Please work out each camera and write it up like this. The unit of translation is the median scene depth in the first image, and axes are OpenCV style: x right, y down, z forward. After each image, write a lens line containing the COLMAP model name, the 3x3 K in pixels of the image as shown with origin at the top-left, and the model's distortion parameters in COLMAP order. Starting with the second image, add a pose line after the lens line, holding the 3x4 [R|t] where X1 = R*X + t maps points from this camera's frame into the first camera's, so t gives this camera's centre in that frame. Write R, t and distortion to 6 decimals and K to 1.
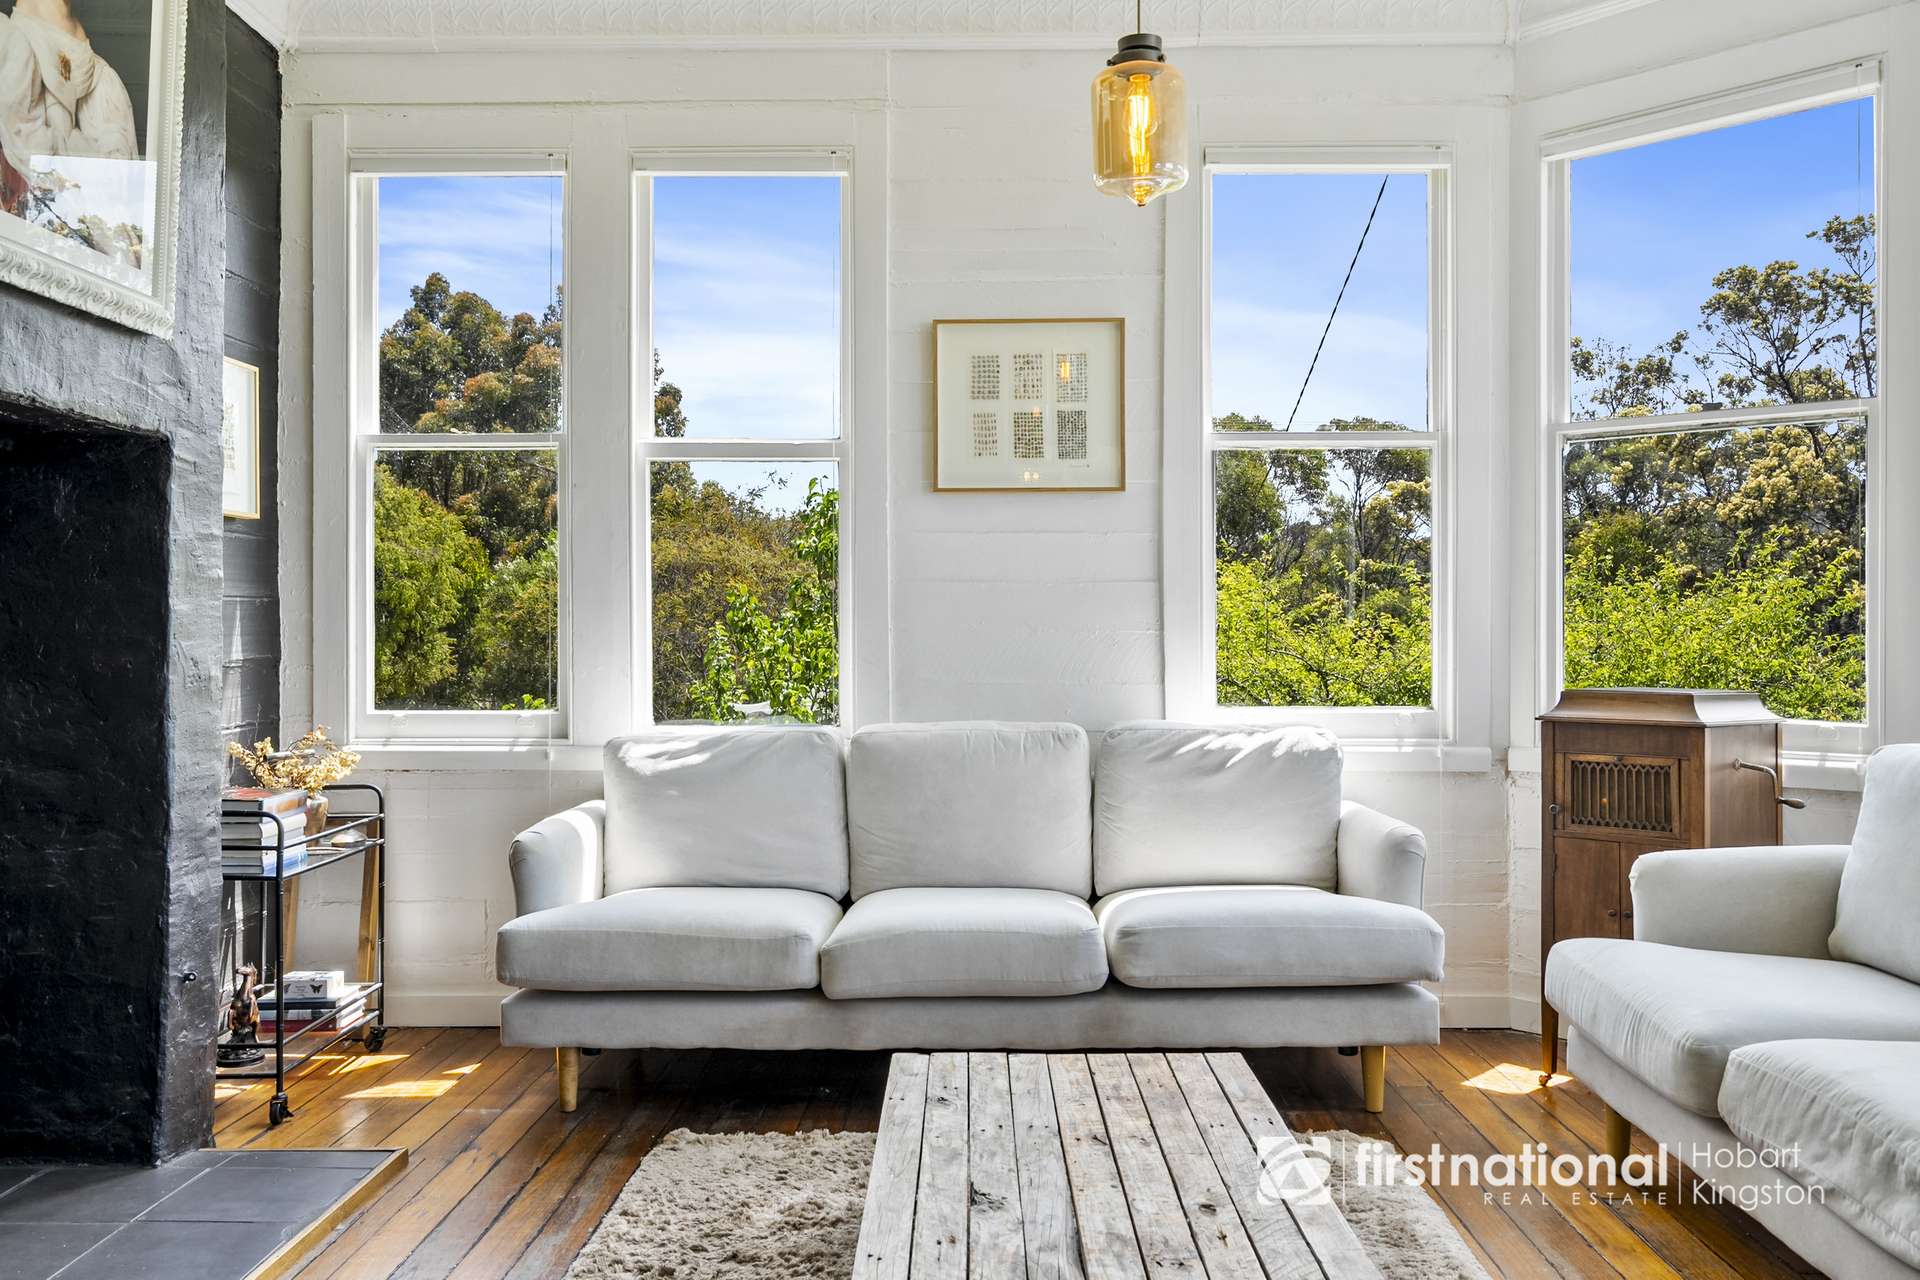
lens RADIAL K [[1560.5, 0, 956.7], [0, 1560.5, 618.8], [0, 0, 1]] dist [0.007321, -0.010882]
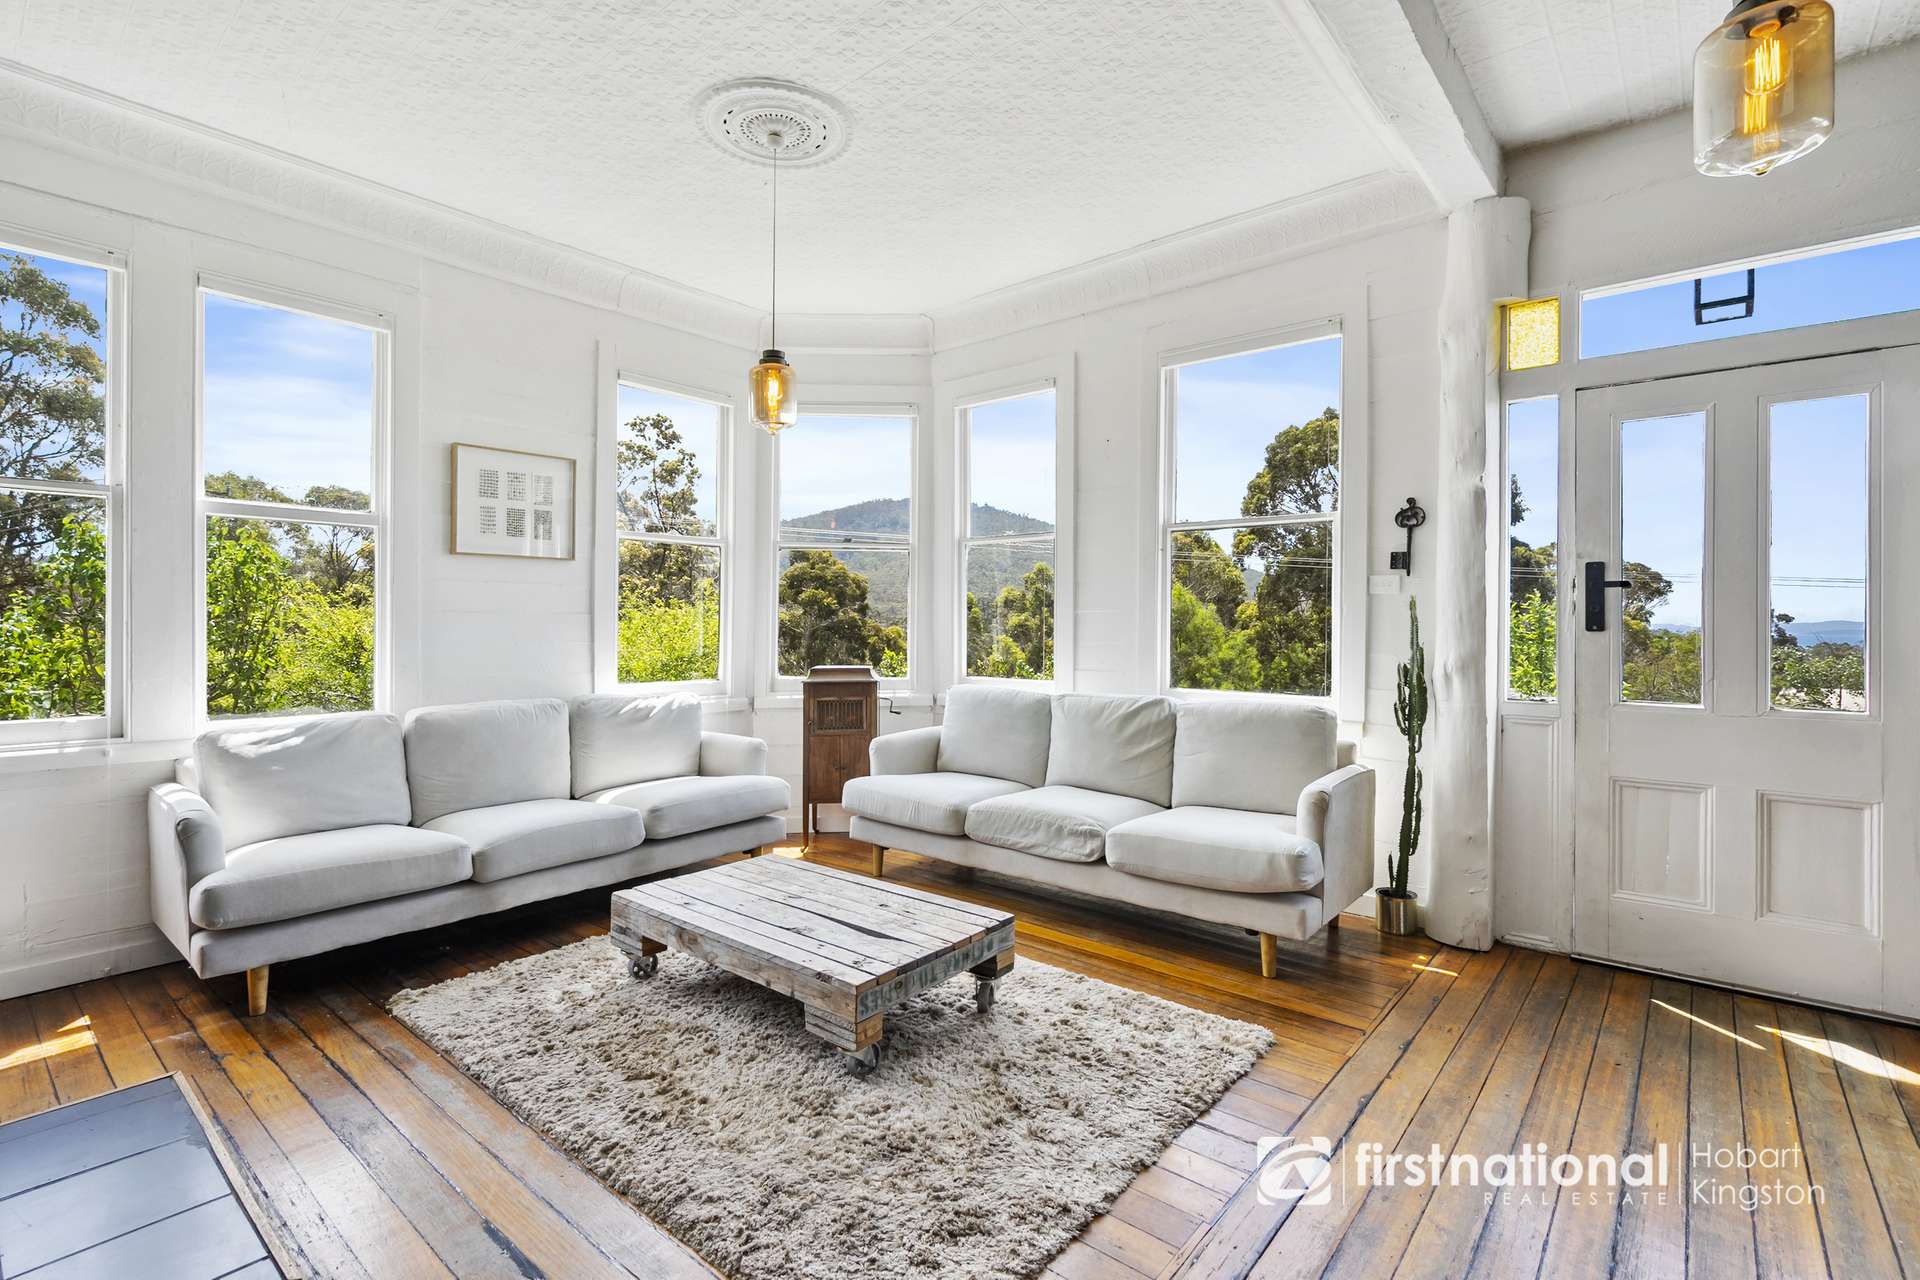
lens RADIAL K [[902.6, 0, 959.4], [0, 902.6, 635.2], [0, 0, 1]] dist [0.000222, -0.000074]
pose [[0.624384, -0.006895, 0.781087, -0.424835], [-0.004465, 0.999913, 0.012395, -0.015577], [-0.781105, -0.011227, 0.624299, 0.057571]]
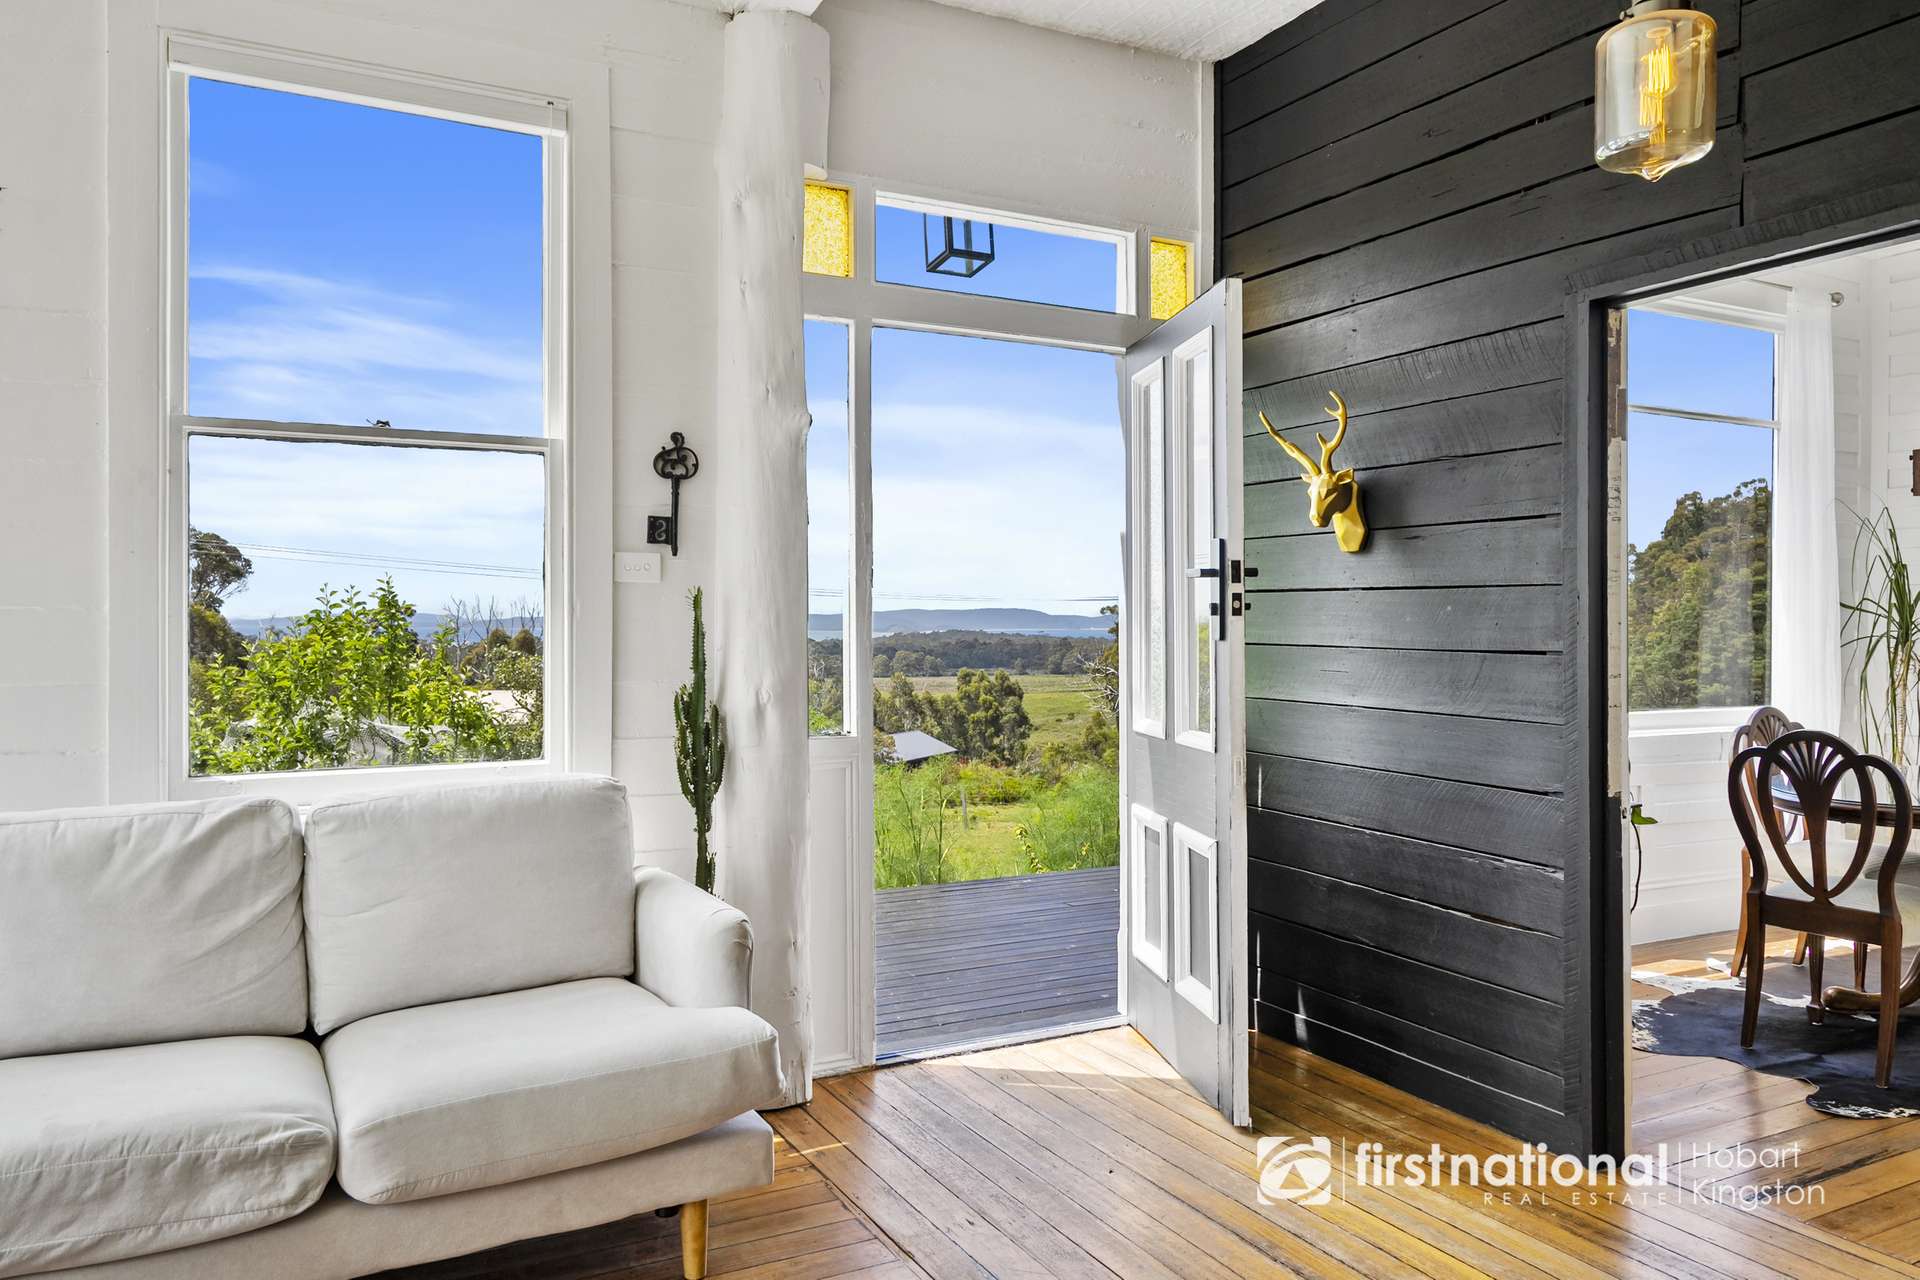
lens RADIAL K [[1330.4, 0, 967.3], [0, 1330.4, 630.6], [0, 0, 1]] dist [0.005567, -0.002229]
pose [[-0.489035, -0.006985, 0.872236, -0.269494], [0.003052, 0.999948, 0.009719, -0.025487], [-0.872259, 0.007415, -0.488989, 0.511489]]
